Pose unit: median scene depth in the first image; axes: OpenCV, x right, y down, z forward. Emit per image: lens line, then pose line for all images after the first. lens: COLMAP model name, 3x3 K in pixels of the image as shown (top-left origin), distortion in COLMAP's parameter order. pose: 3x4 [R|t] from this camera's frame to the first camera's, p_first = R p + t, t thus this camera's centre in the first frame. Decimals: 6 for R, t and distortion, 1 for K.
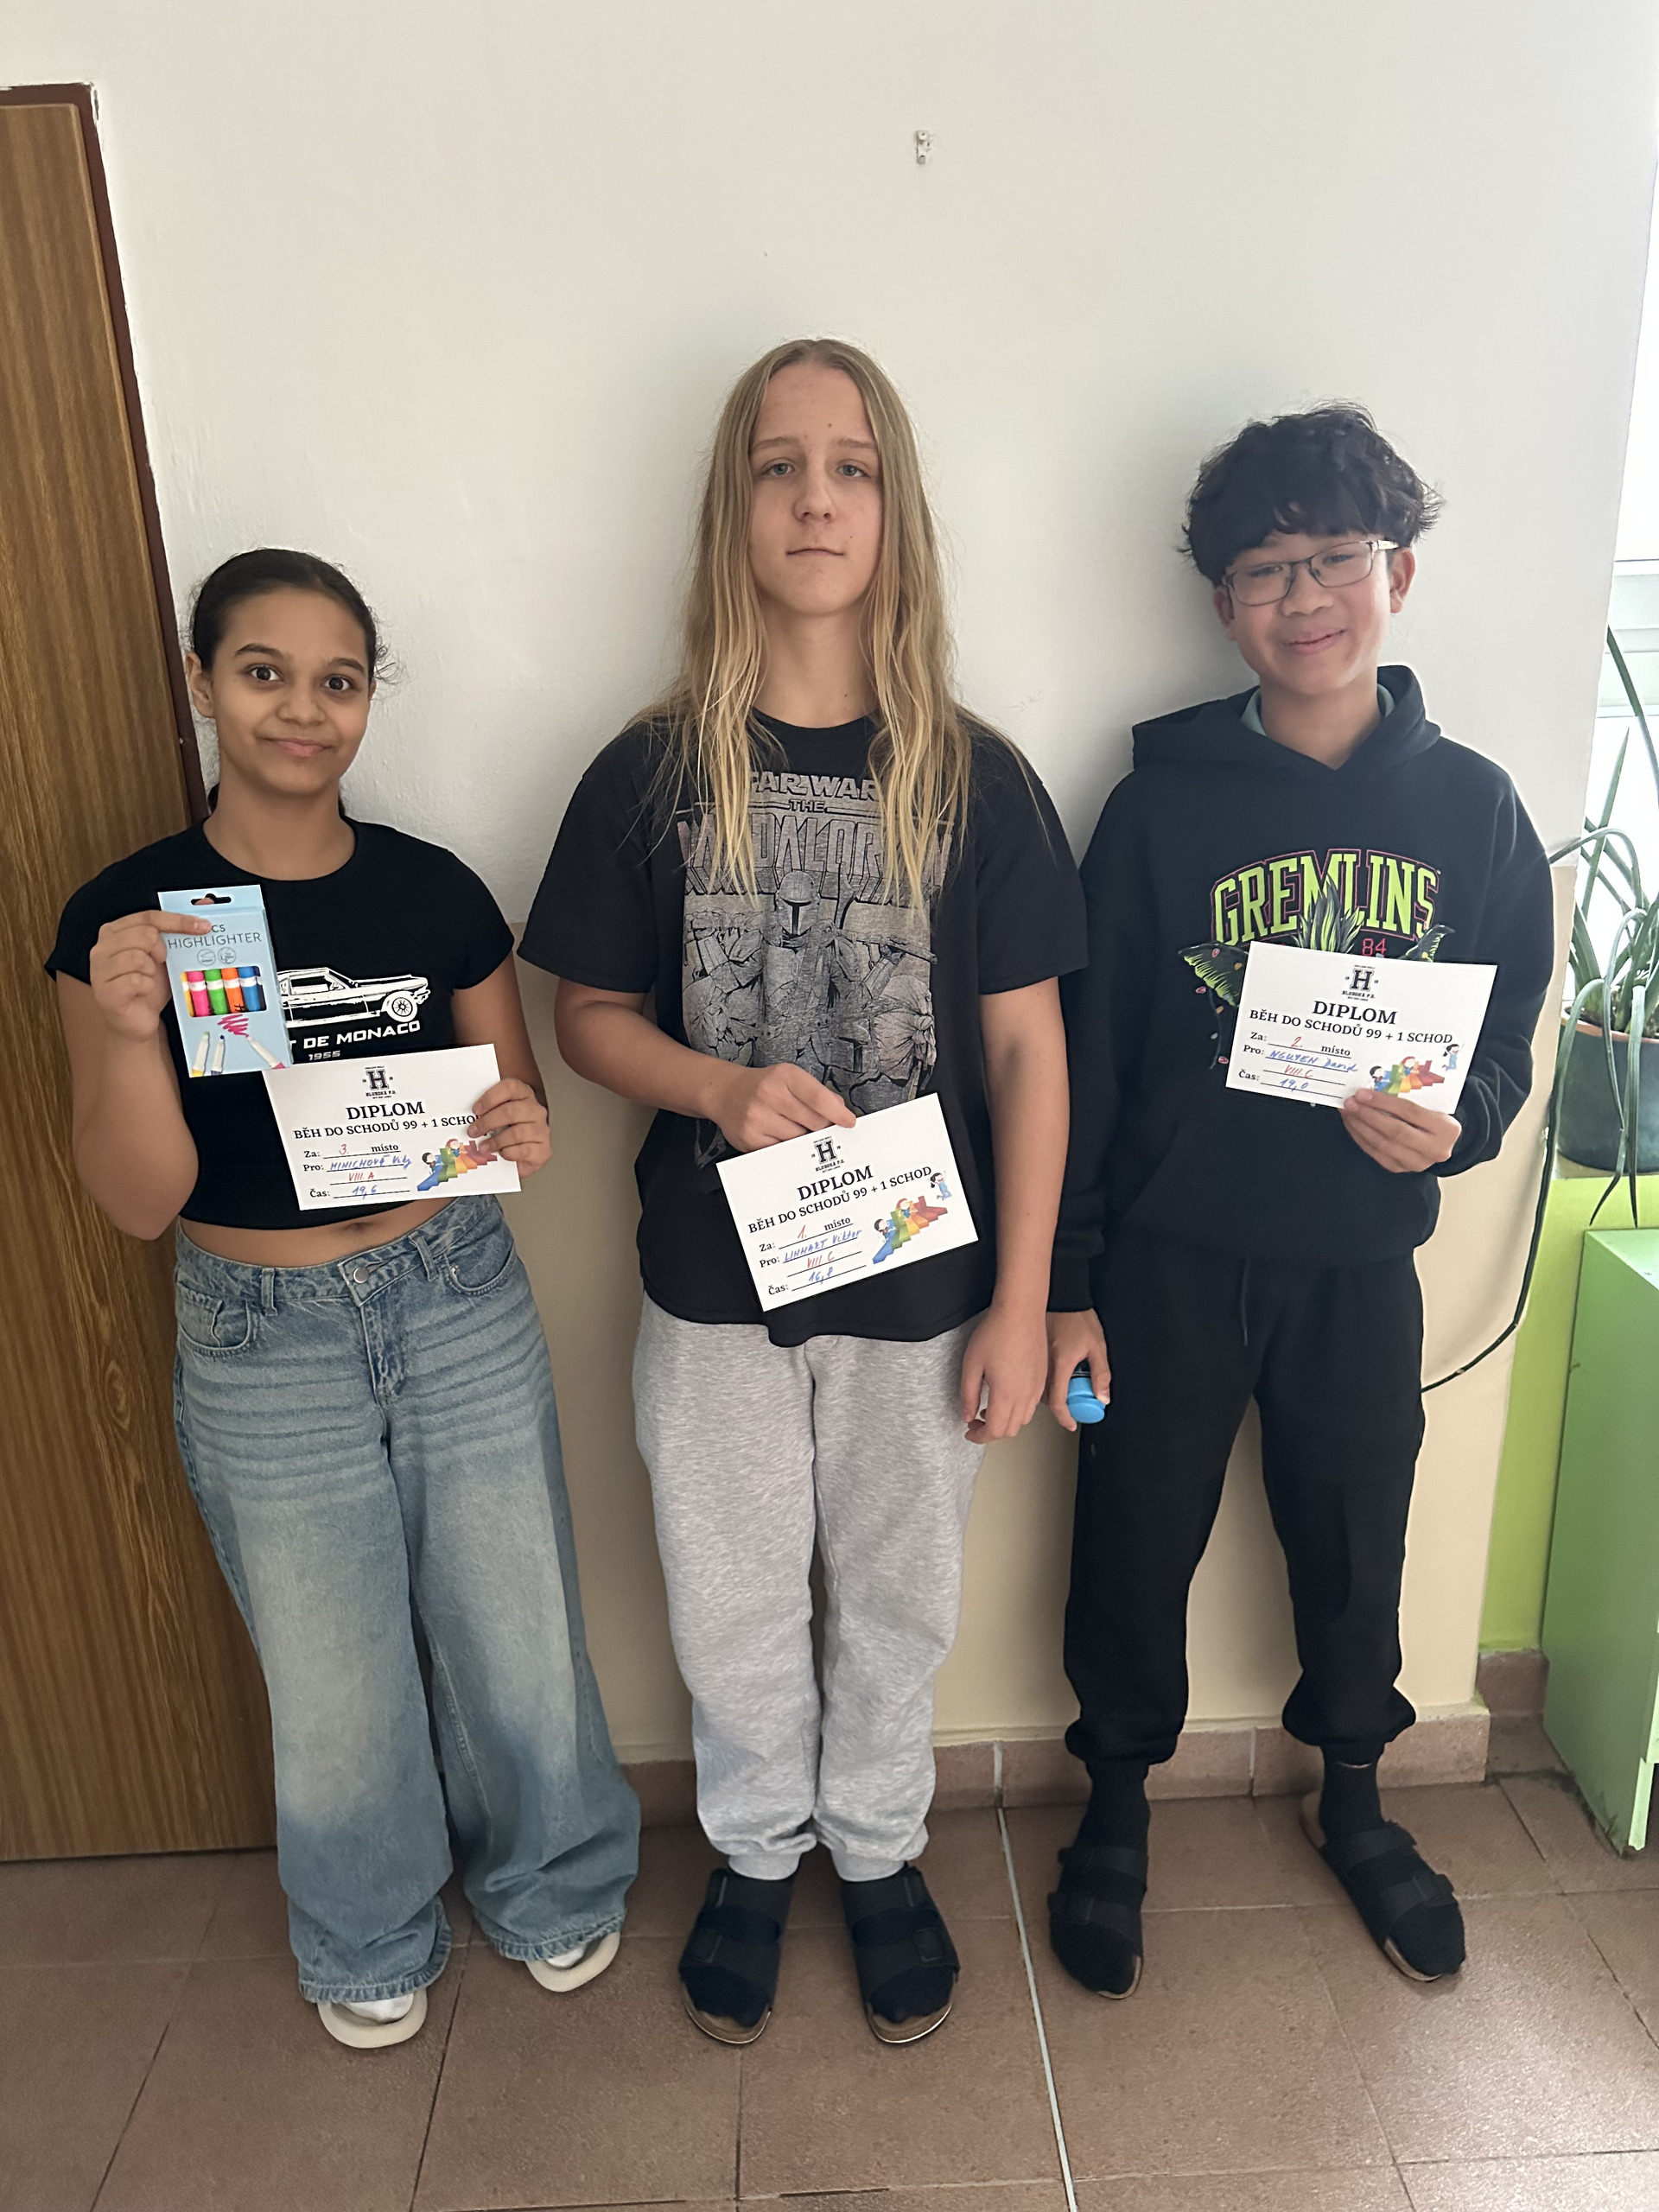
lens RADIAL K [[1593.2, 0, 829.5], [0, 1593.2, 1106.0], [0, 0, 1]] dist [-0.003756, -0.006987]
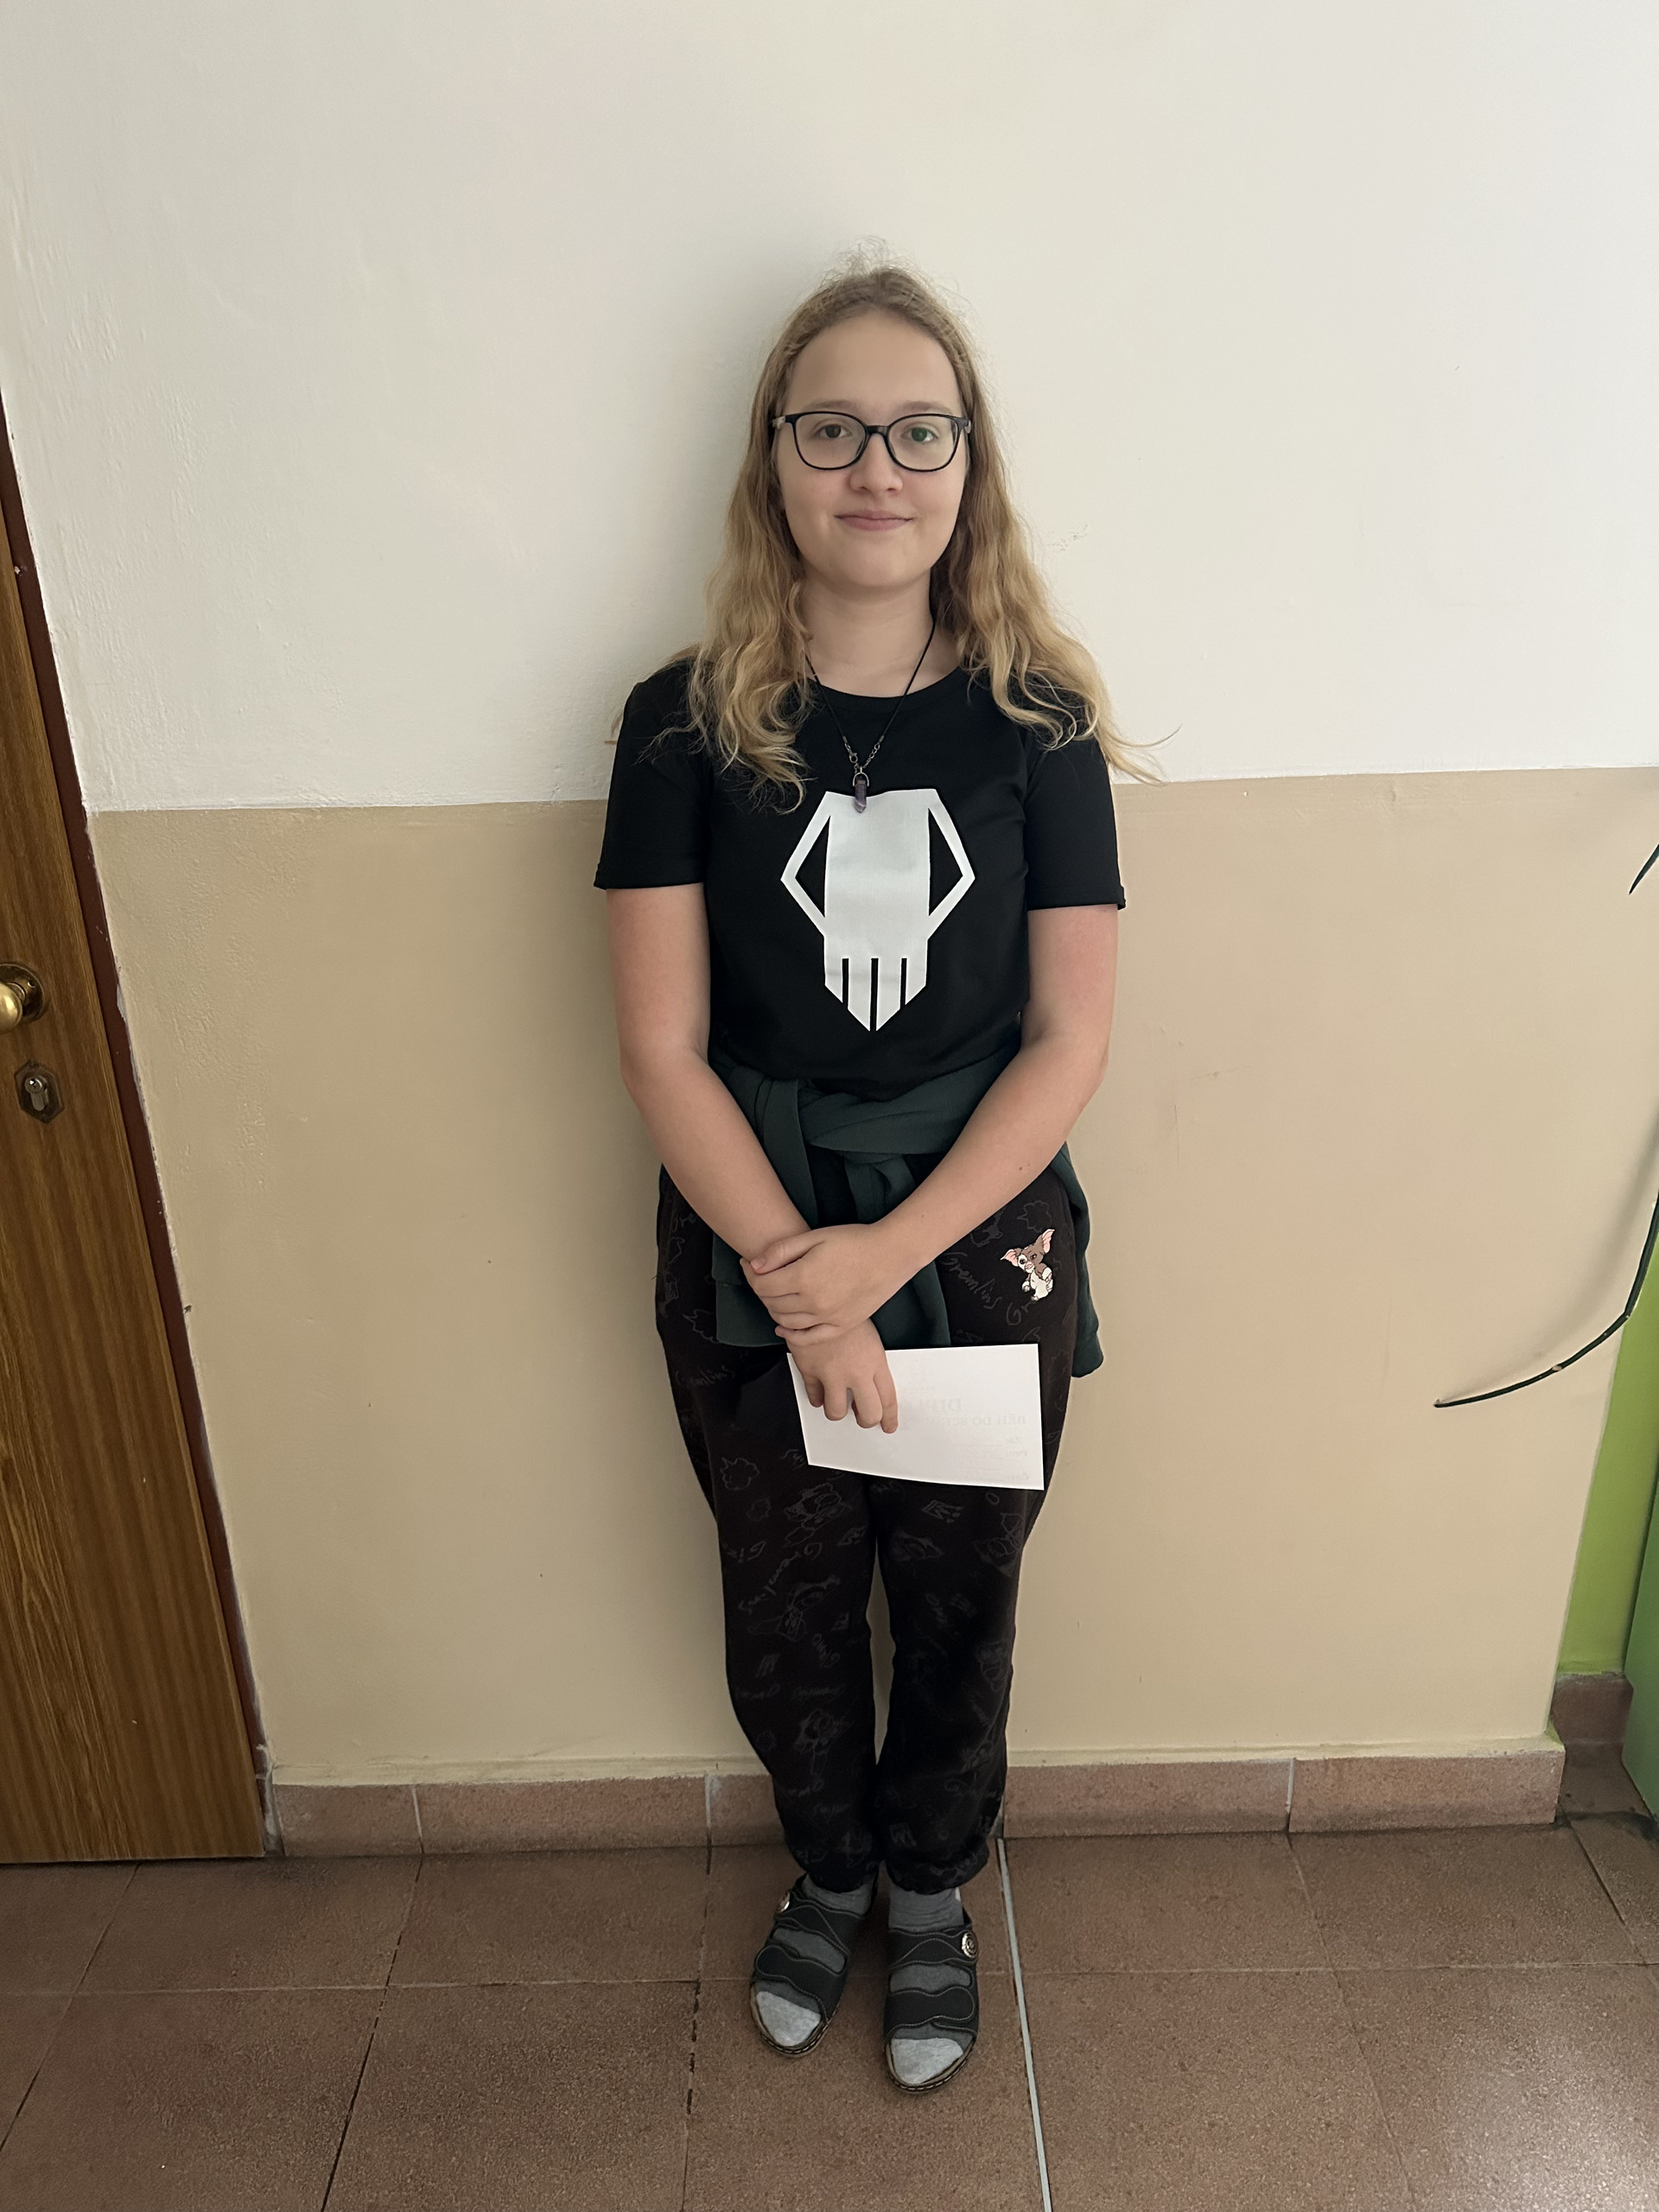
lens RADIAL K [[1595.8, 0, 844.6], [0, 1595.8, 1115.6], [0, 0, 1]] dist [-0.004788, -0.006831]
pose [[0.999653, 0.023081, -0.012707, 0.027469], [-0.022323, 0.998134, 0.056841, -0.007191], [0.013995, -0.056538, 0.998302, 0.168417]]
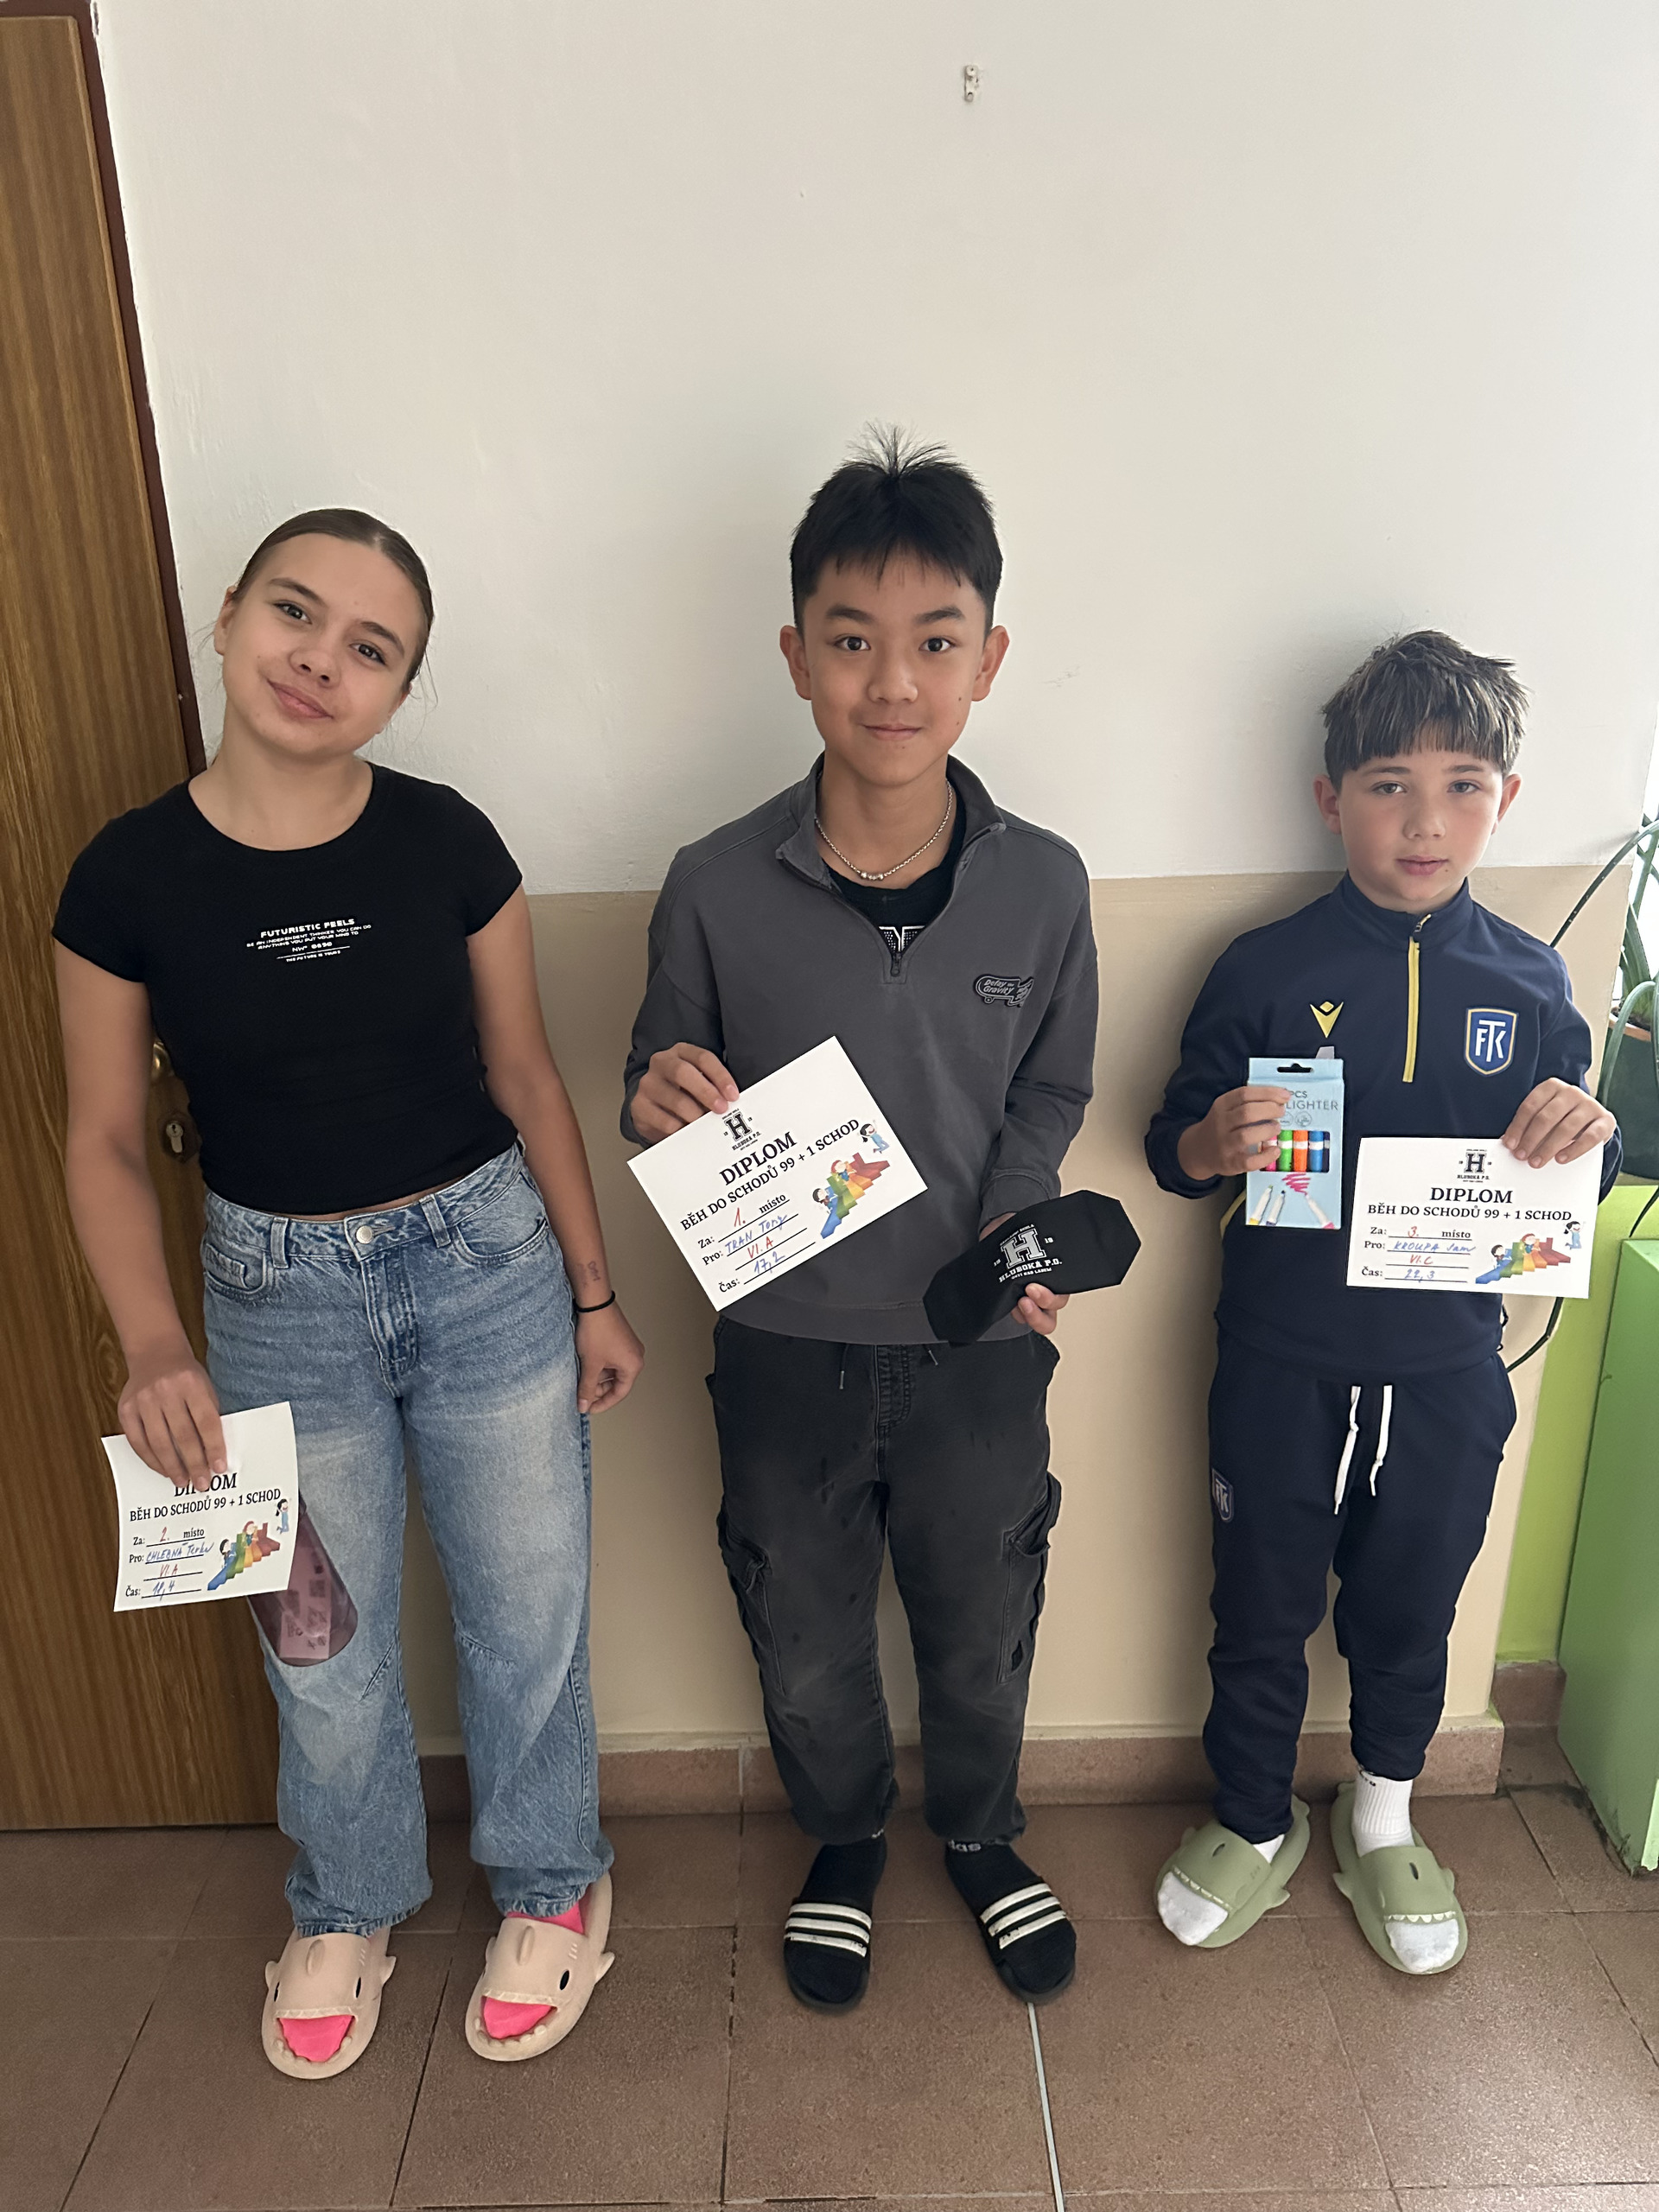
lens RADIAL K [[1595.8, 0, 844.6], [0, 1595.8, 1115.6], [0, 0, 1]] dist [-0.004788, -0.006831]
pose [[0.999613, 0.027171, -0.005910, 0.004986], [-0.026975, 0.999151, 0.031139, -0.016432], [0.006751, -0.030967, 0.999498, 0.032467]]
